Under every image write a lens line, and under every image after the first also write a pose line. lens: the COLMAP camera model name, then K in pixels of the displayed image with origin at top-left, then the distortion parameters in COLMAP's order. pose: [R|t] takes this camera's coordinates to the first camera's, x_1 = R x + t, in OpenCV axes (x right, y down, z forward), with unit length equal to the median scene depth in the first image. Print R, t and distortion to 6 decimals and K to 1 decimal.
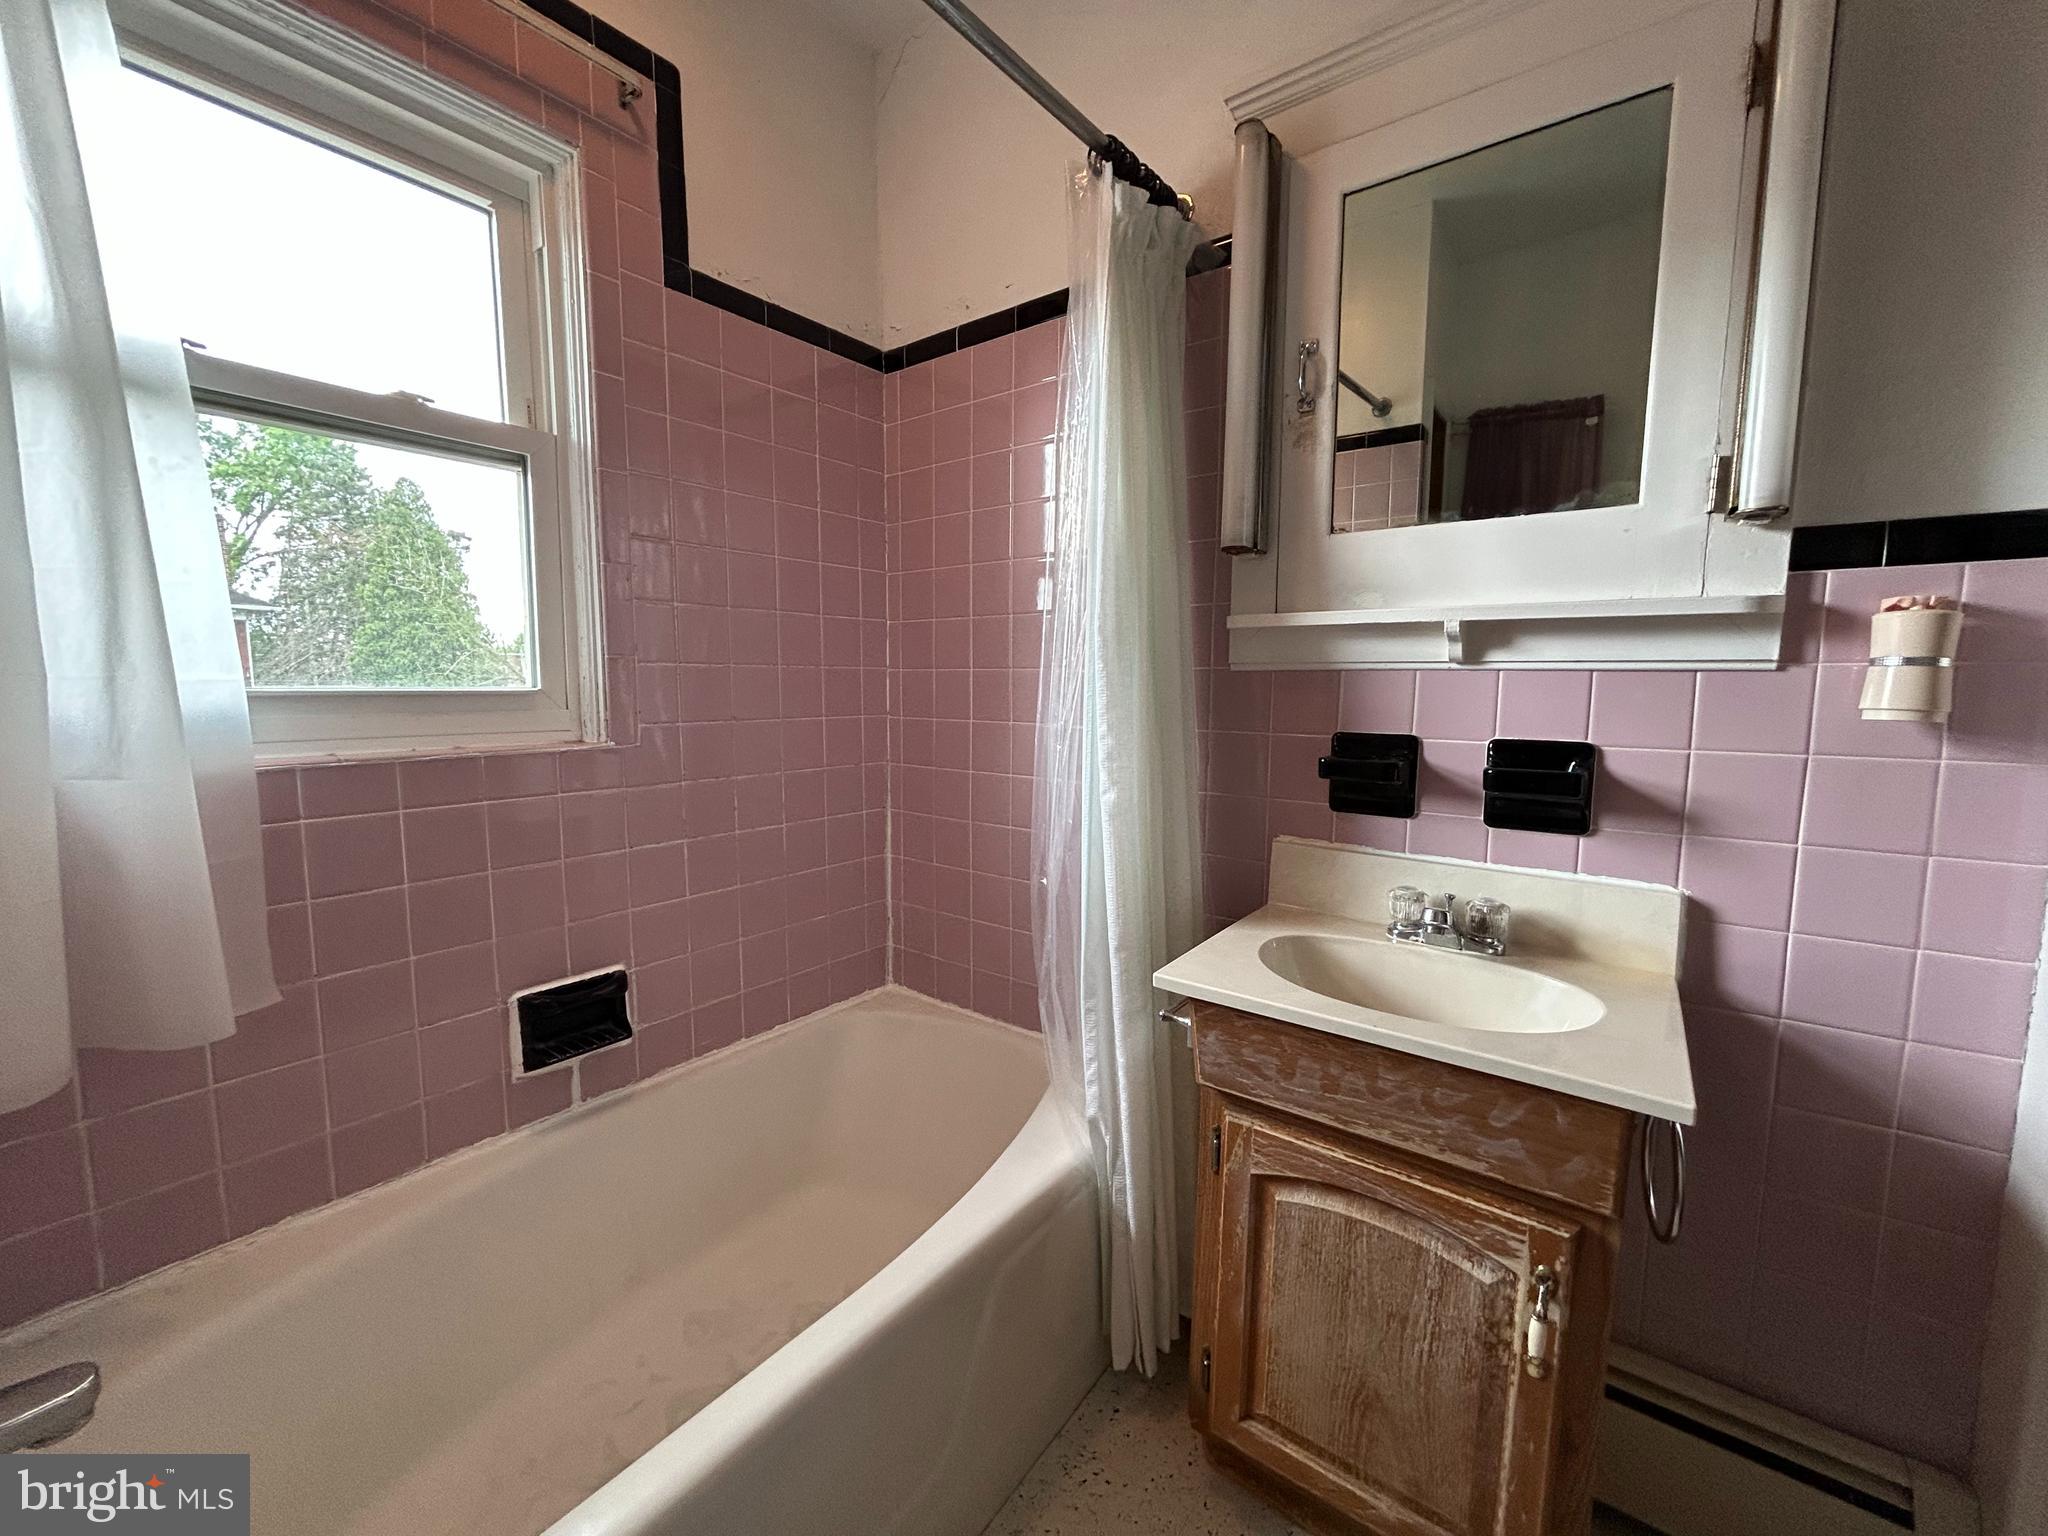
lens RADIAL K [[825.8, 0, 1026.5], [0, 825.8, 768.5], [0, 0, 1]] dist [-0.000283, 0.000239]
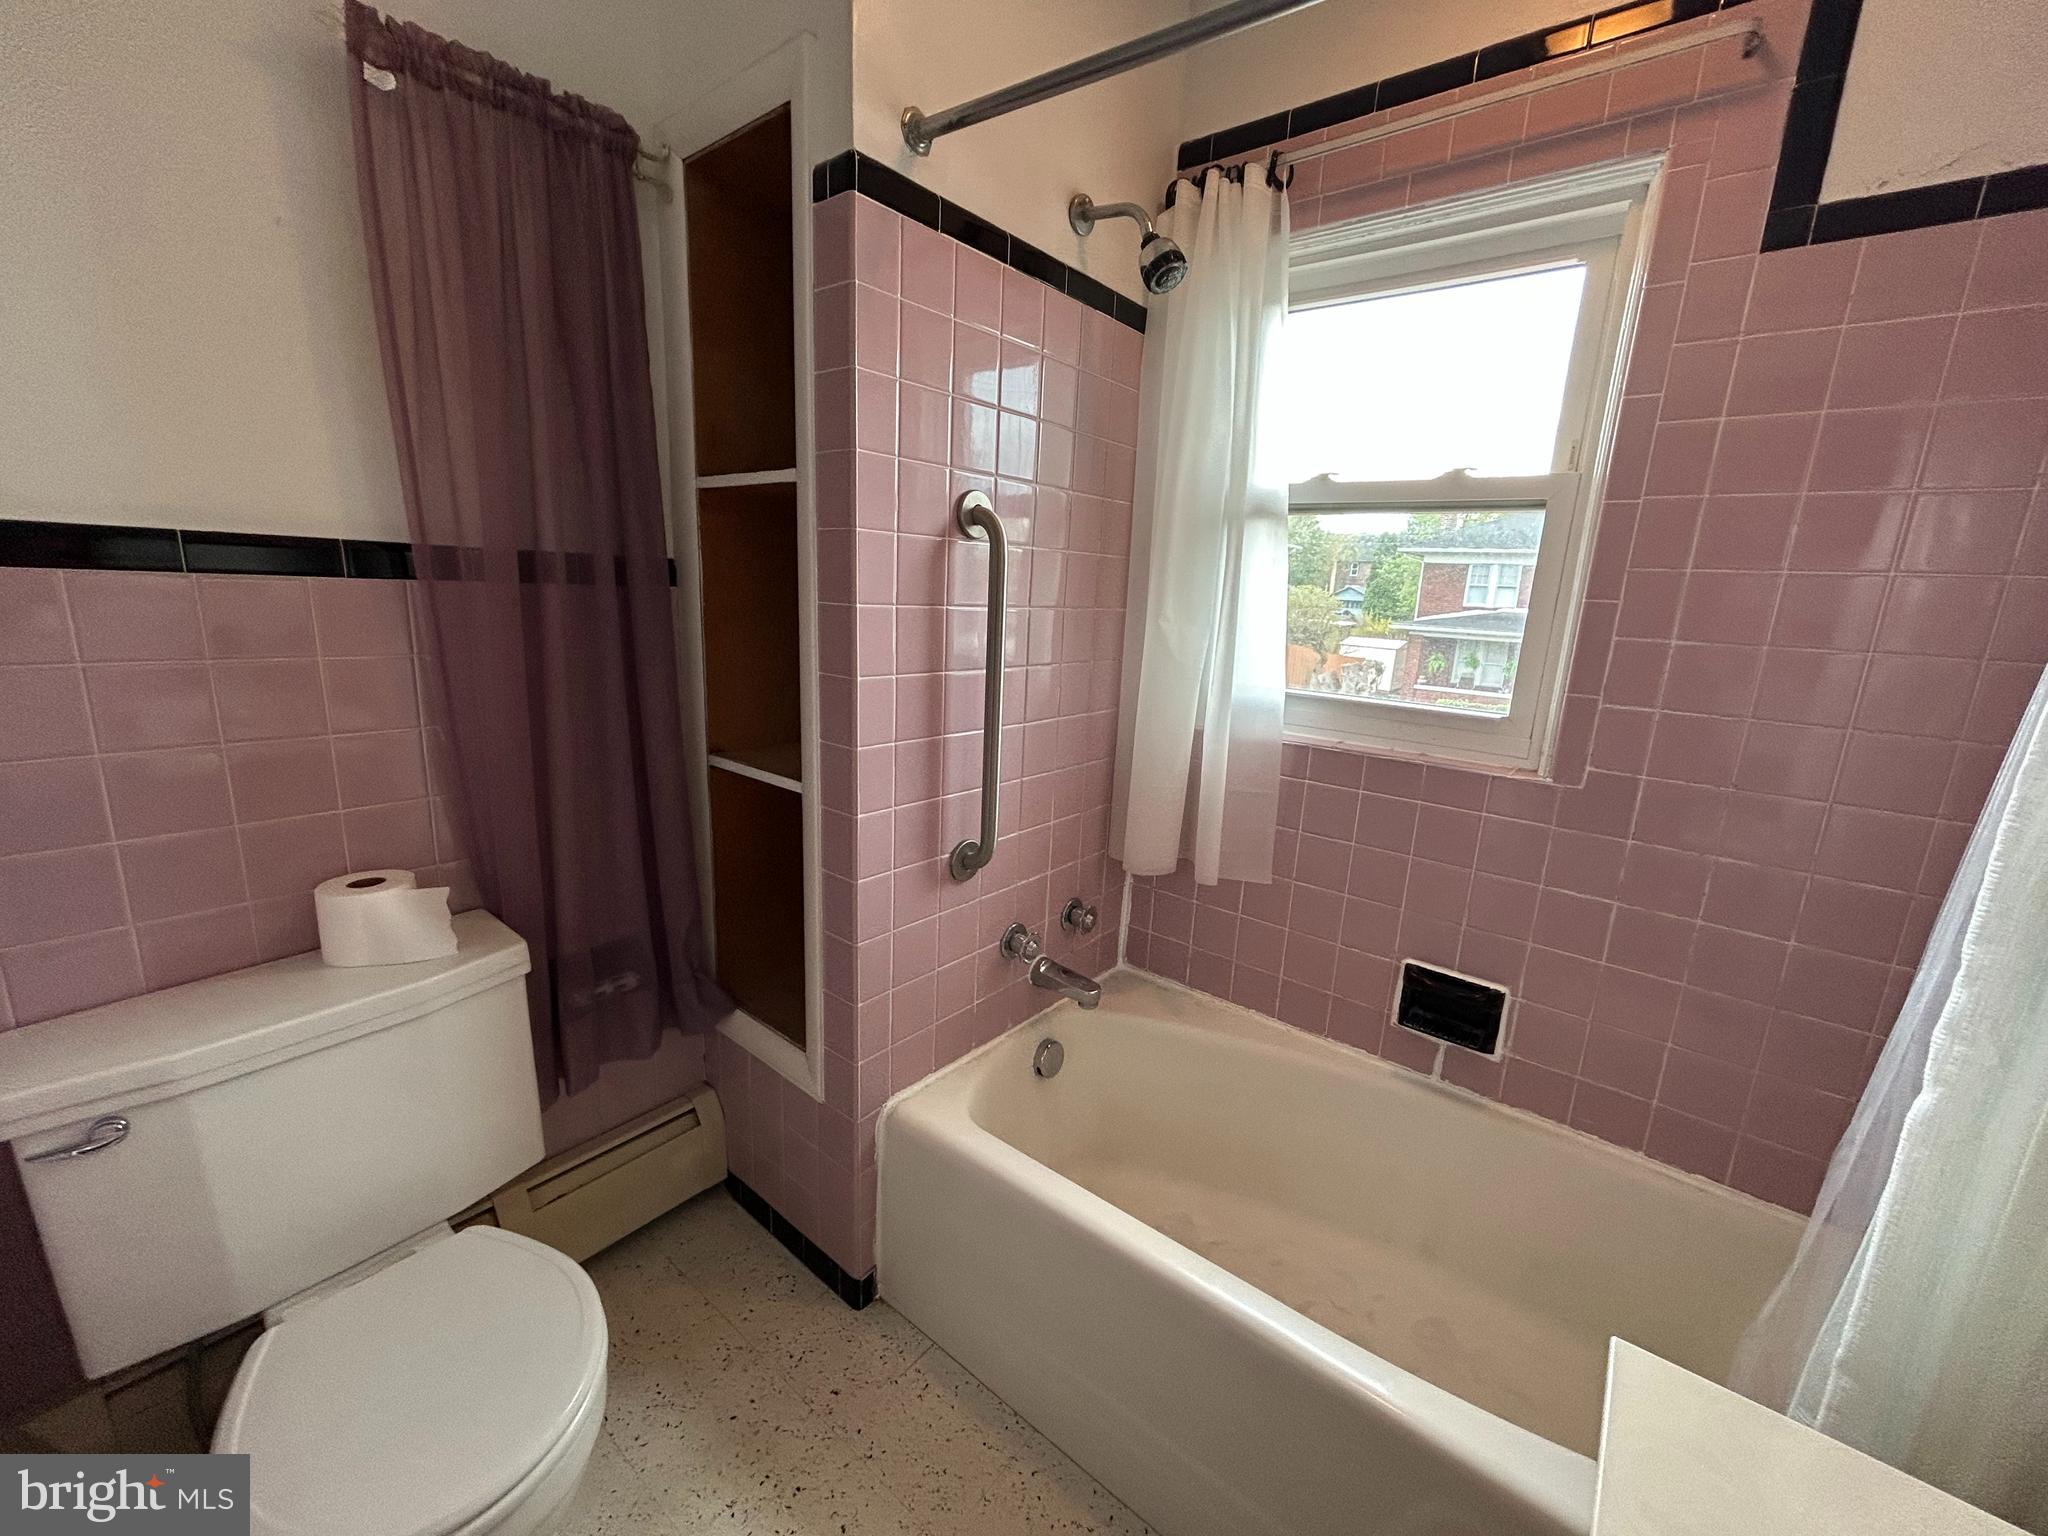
lens RADIAL K [[825.8, 0, 1025.1], [0, 825.8, 772.6], [0, 0, 1]] dist [-0.000283, 0.000239]
pose [[-0.043378, 0.211634, -0.976386, 0.531019], [-0.152109, 0.964513, 0.215818, -0.167908], [0.987411, 0.157878, -0.009647, 0.404034]]
